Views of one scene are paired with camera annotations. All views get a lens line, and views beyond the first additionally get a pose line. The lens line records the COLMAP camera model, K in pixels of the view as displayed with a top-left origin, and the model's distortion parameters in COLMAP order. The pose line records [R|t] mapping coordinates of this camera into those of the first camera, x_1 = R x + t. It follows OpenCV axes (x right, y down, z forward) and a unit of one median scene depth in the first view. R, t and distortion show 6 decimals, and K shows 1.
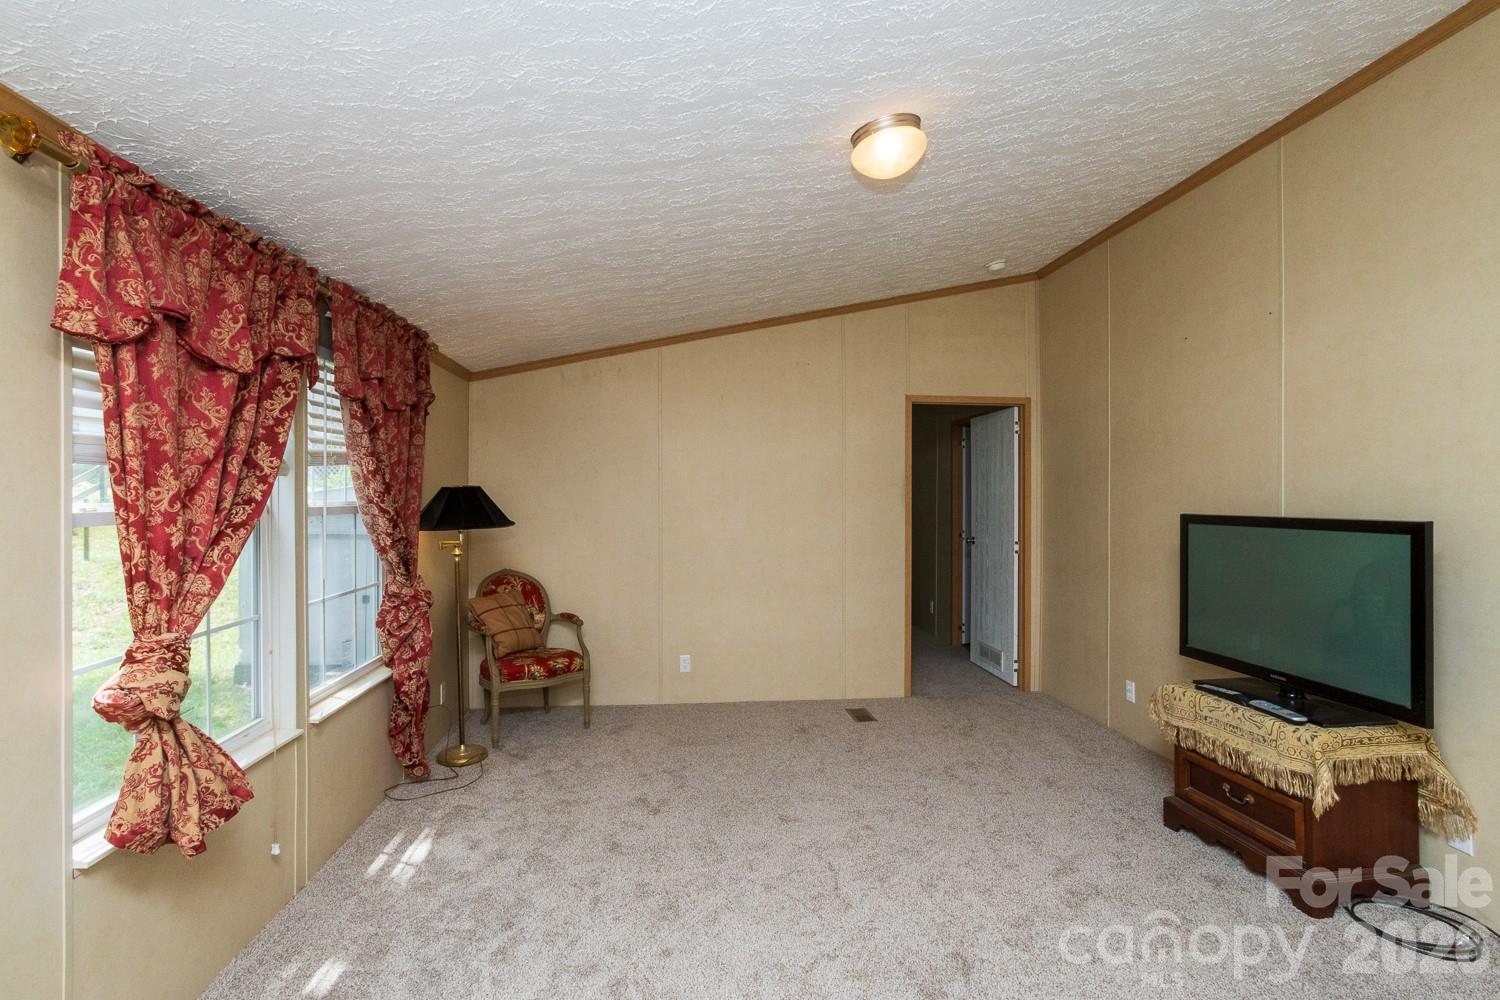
lens RADIAL K [[752.1, 0, 651.0], [0, 752.1, 505.2], [0, 0, 1]] dist [-0.011086, 0.011482]
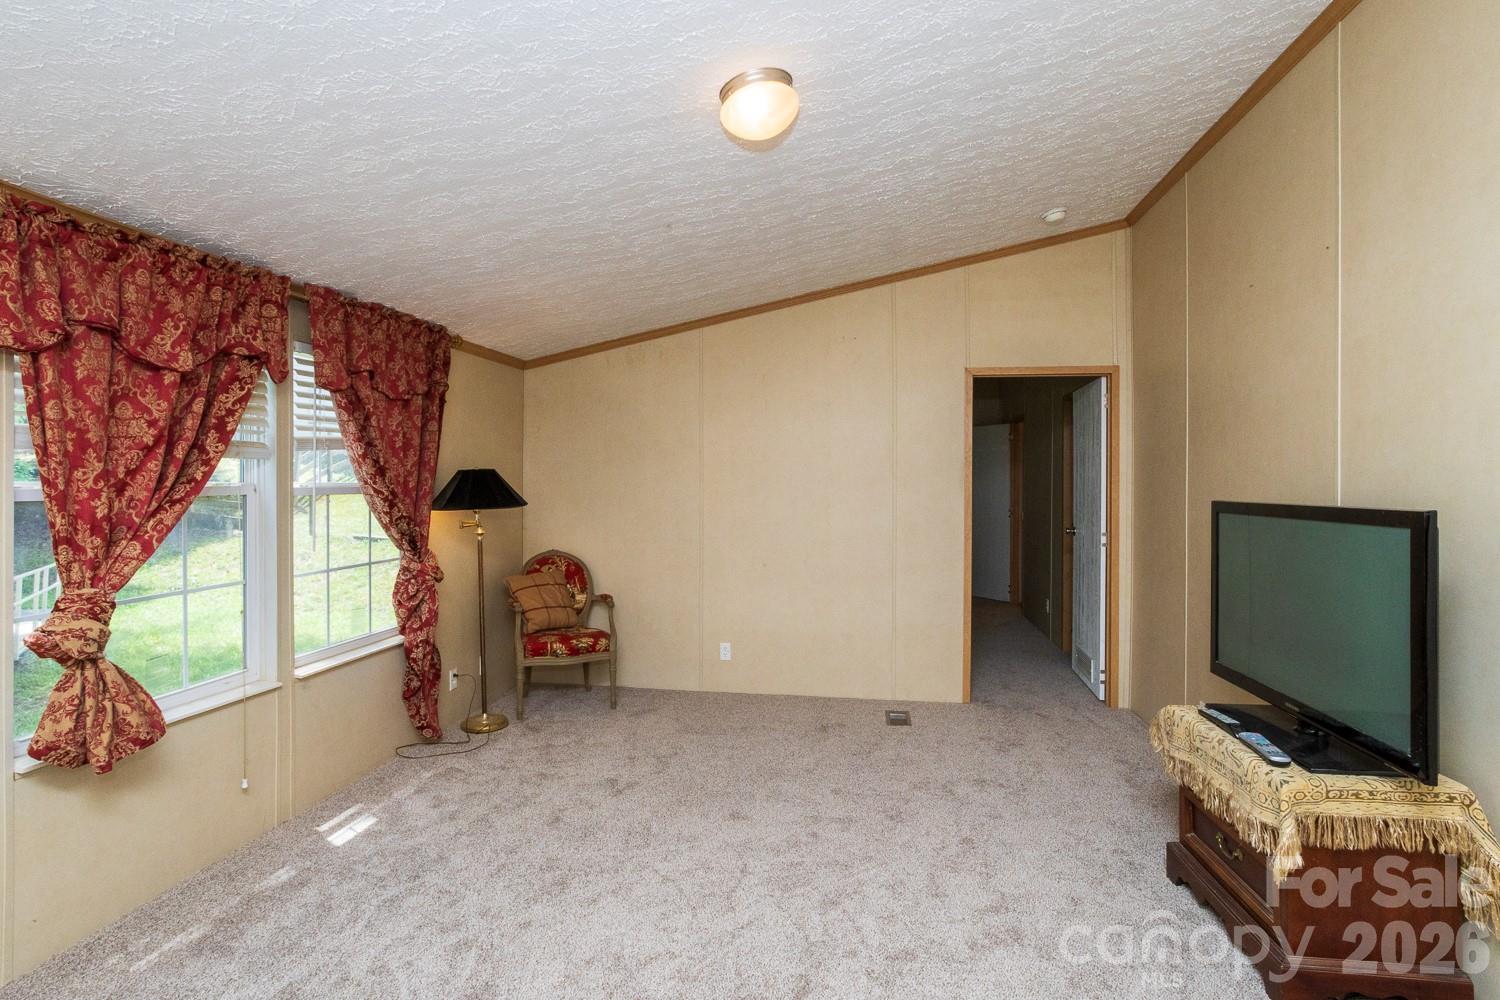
lens RADIAL K [[752.1, 0, 622.2], [0, 752.1, 489.9], [0, 0, 1]] dist [-0.011086, 0.011482]
pose [[0.962856, 0.004628, -0.269974, 0.332163], [-0.005340, 0.999984, -0.001901, 0.005763], [0.269961, 0.003272, 0.962866, 0.041305]]
